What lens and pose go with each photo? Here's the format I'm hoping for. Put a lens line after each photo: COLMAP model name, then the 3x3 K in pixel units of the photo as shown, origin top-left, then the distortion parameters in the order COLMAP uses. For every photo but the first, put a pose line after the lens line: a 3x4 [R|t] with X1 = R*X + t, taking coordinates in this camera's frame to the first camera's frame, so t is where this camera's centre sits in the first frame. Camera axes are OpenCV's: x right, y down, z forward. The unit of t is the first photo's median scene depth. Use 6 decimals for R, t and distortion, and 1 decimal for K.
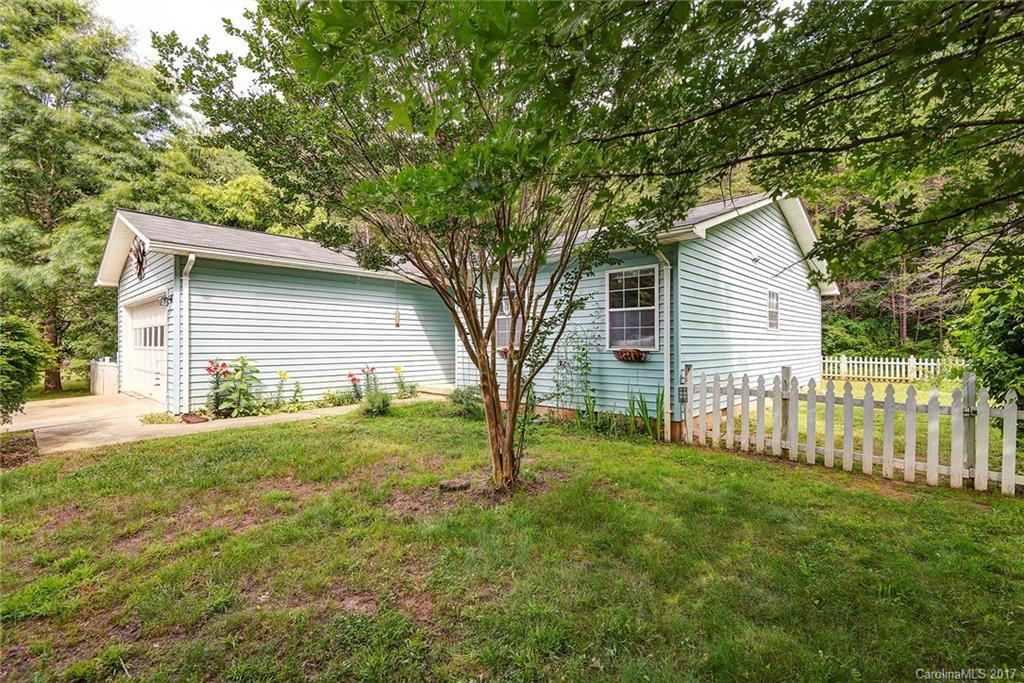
lens RADIAL K [[472.4, 0, 517.4], [0, 472.4, 312.5], [0, 0, 1]] dist [0.034643, -0.020391]
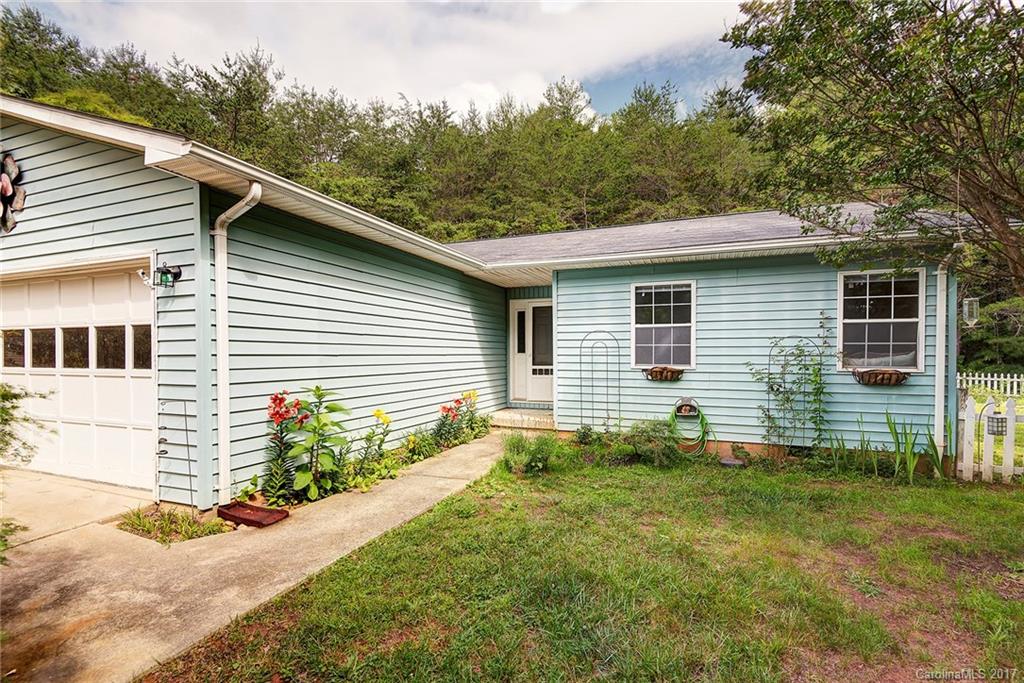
lens RADIAL K [[472.4, 0, 517.4], [0, 472.4, 312.5], [0, 0, 1]] dist [0.034643, -0.020391]
pose [[0.930014, 0.034894, 0.365863, -0.617831], [-0.028093, 0.999320, -0.023898, 0.015206], [-0.366448, 0.011947, 0.930362, 0.434515]]
